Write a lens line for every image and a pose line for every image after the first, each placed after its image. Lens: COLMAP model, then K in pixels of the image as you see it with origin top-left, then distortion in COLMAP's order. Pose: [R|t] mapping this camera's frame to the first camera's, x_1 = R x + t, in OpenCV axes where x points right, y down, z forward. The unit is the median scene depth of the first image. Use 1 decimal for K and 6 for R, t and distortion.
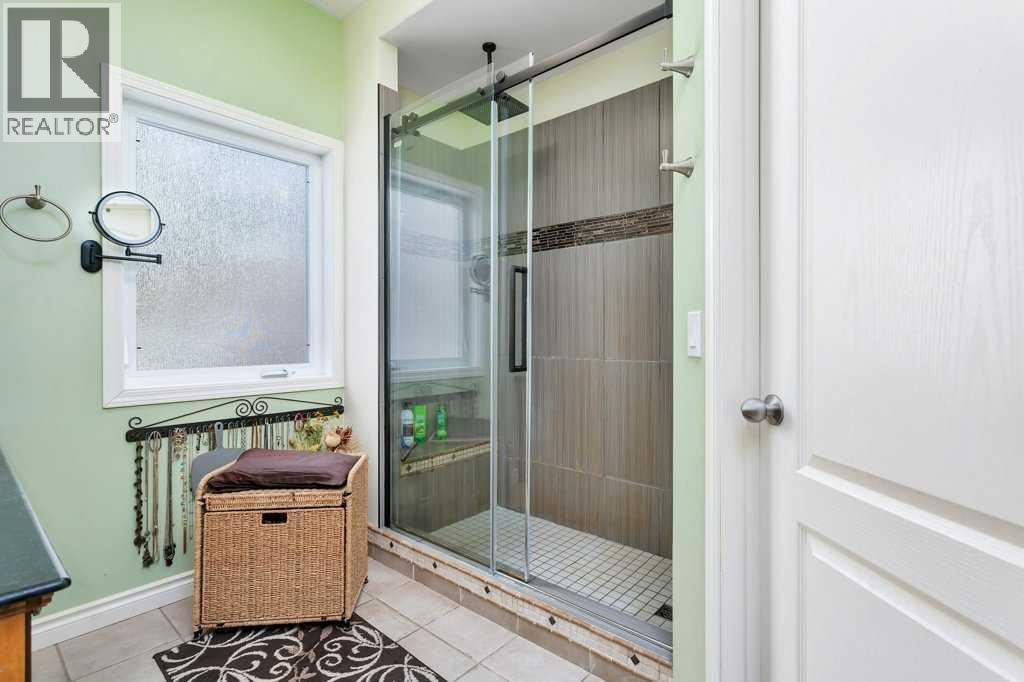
lens RADIAL K [[493.2, 0, 514.7], [0, 493.2, 338.1], [0, 0, 1]] dist [0.002993, 0.001352]
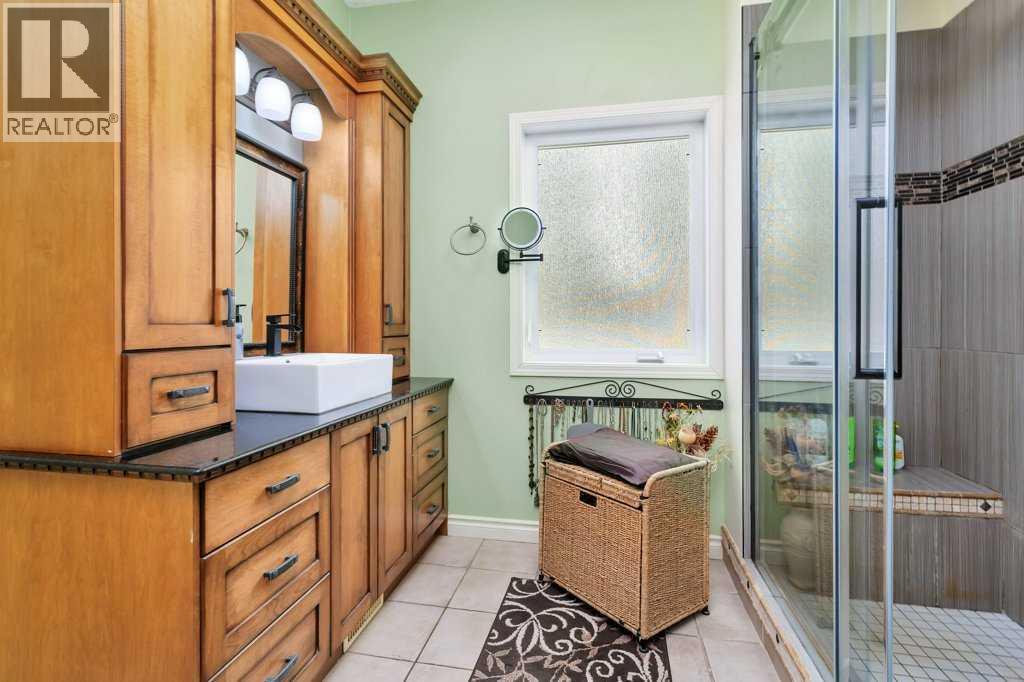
lens RADIAL K [[493.2, 0, 507.4], [0, 493.2, 325.3], [0, 0, 1]] dist [0.002993, 0.001352]
pose [[0.485042, 0.002593, -0.874487, 0.317111], [-0.002543, 0.999996, 0.001554, 0.005832], [0.874487, 0.001470, 0.485047, 0.355819]]
